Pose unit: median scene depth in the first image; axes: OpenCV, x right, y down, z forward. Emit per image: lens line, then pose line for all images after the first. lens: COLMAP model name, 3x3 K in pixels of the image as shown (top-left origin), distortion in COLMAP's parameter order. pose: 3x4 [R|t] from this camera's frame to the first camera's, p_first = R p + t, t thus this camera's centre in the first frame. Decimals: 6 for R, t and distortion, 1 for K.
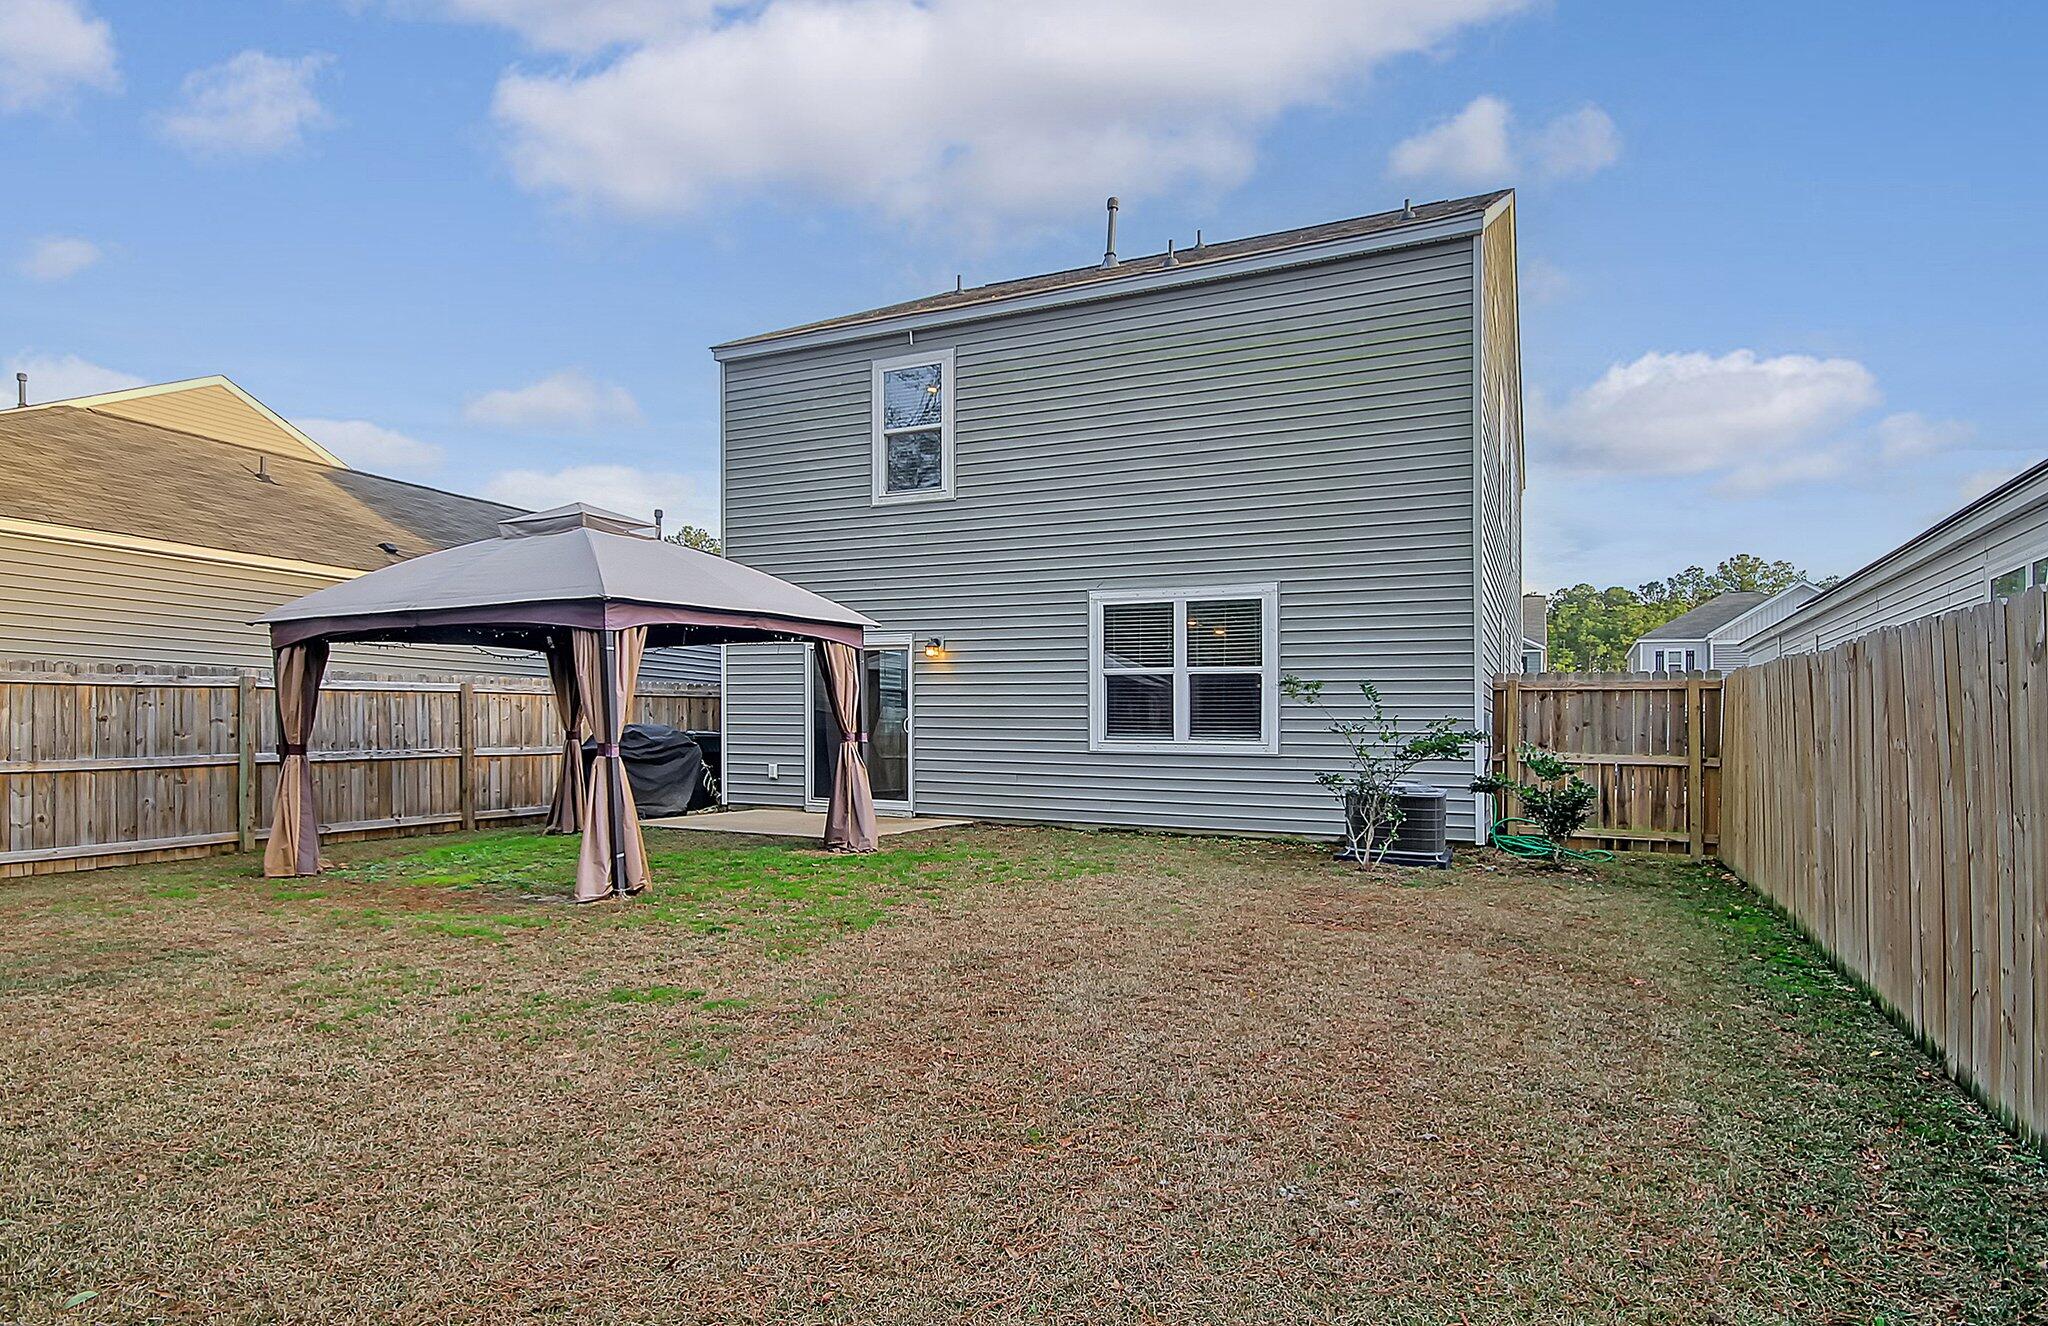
lens RADIAL K [[1033.6, 0, 1025.7], [0, 1033.6, 679.9], [0, 0, 1]] dist [0.004656, 0.000495]
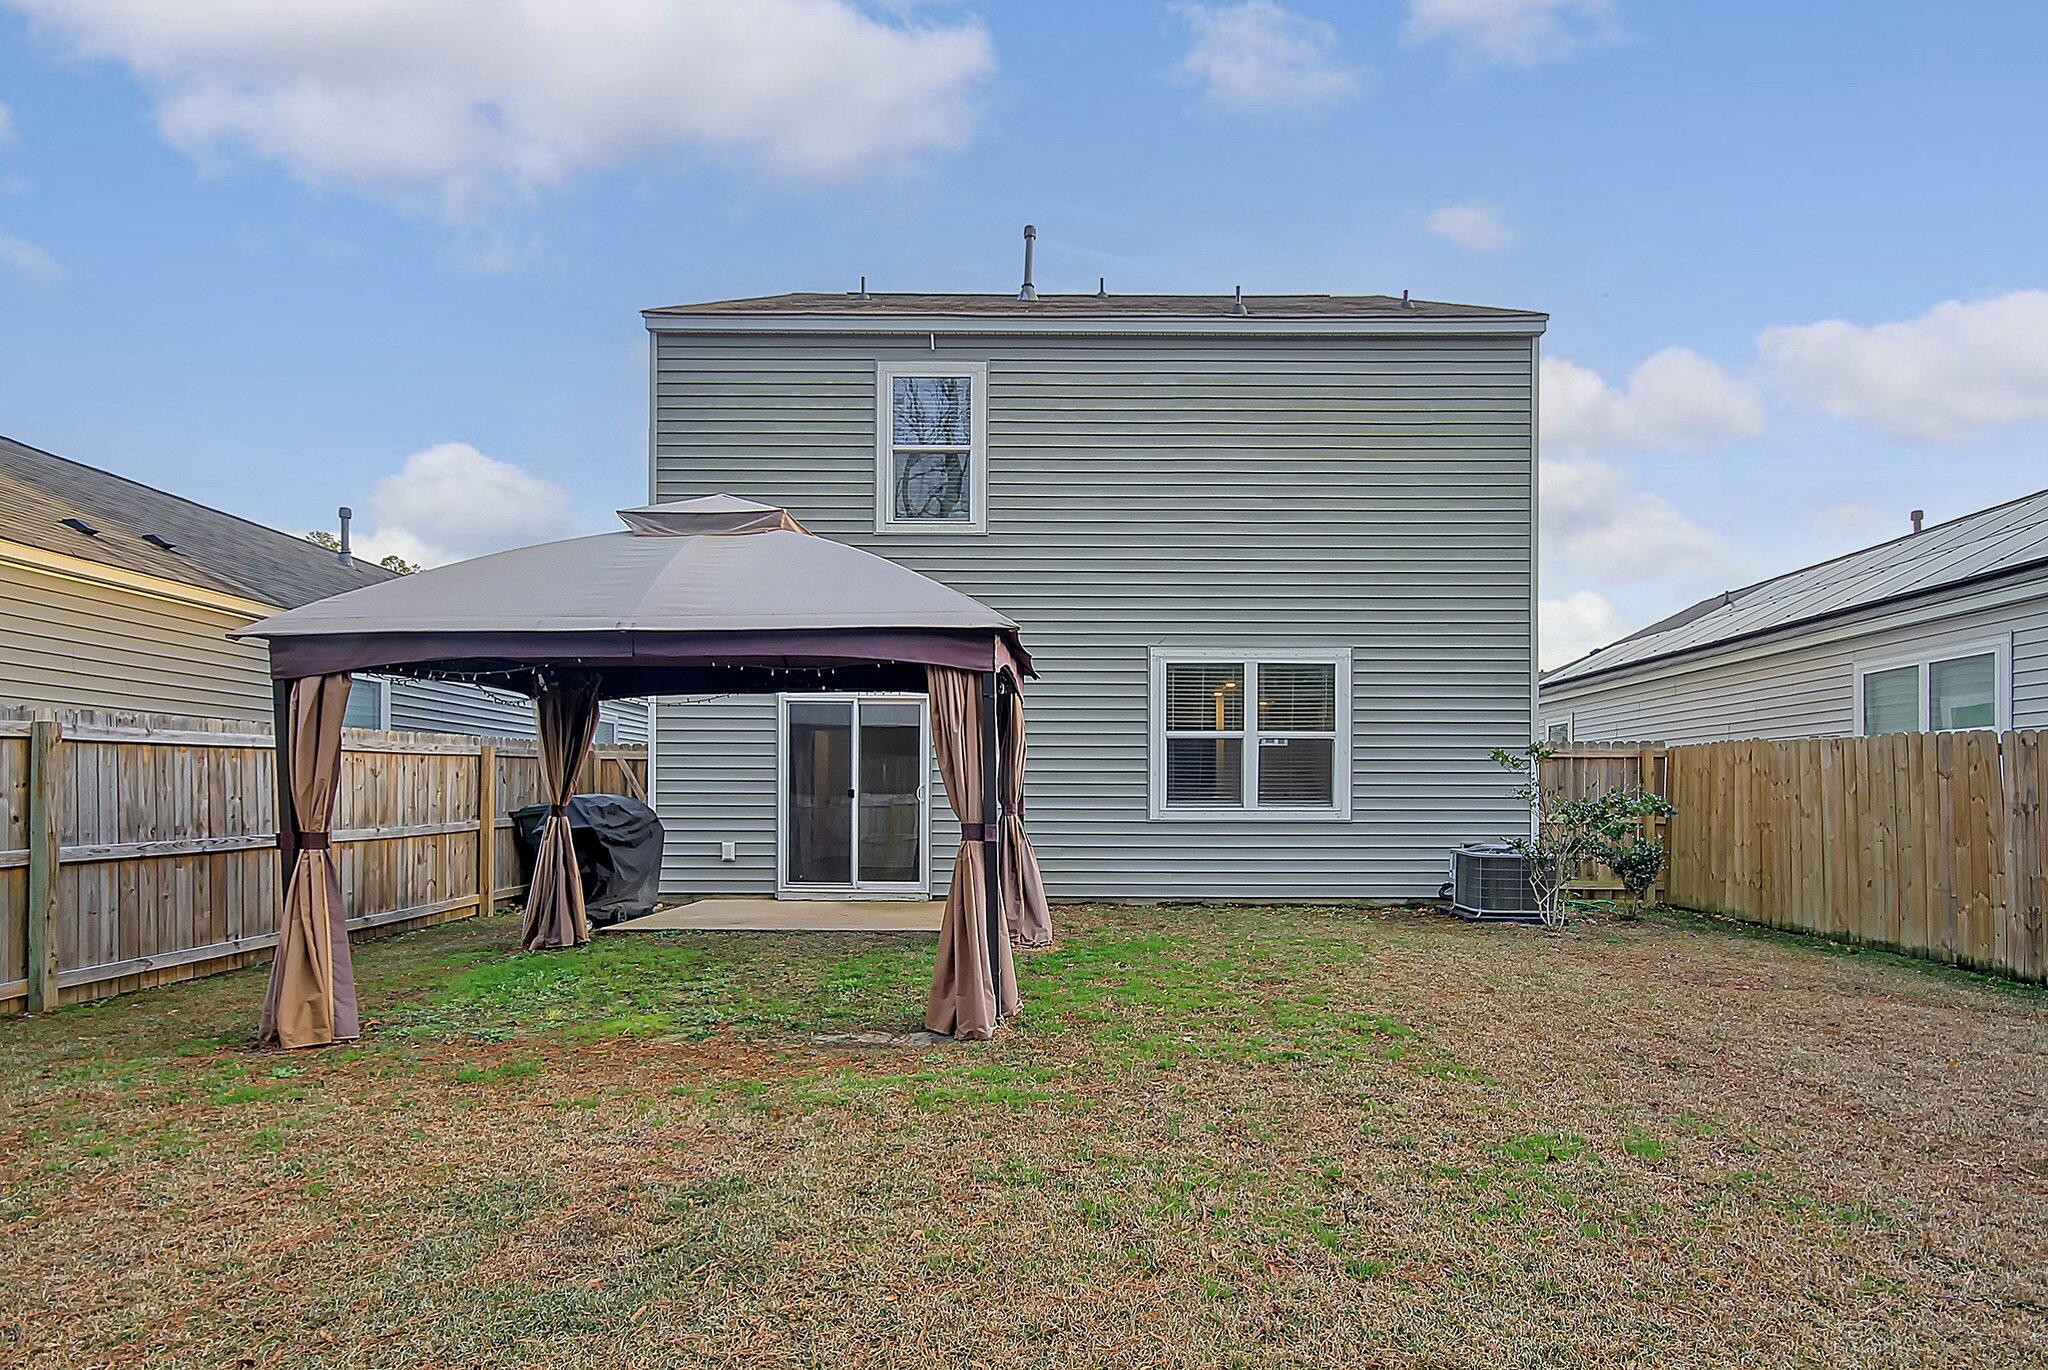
lens RADIAL K [[1061.9, 0, 1045.5], [0, 1061.9, 742.0], [0, 0, 1]] dist [0.004700, 0.001284]
pose [[0.912598, 0.012388, 0.408670, -0.420682], [-0.012499, 0.999919, -0.002398, 0.002397], [-0.408667, -0.002920, 0.912679, 0.171573]]
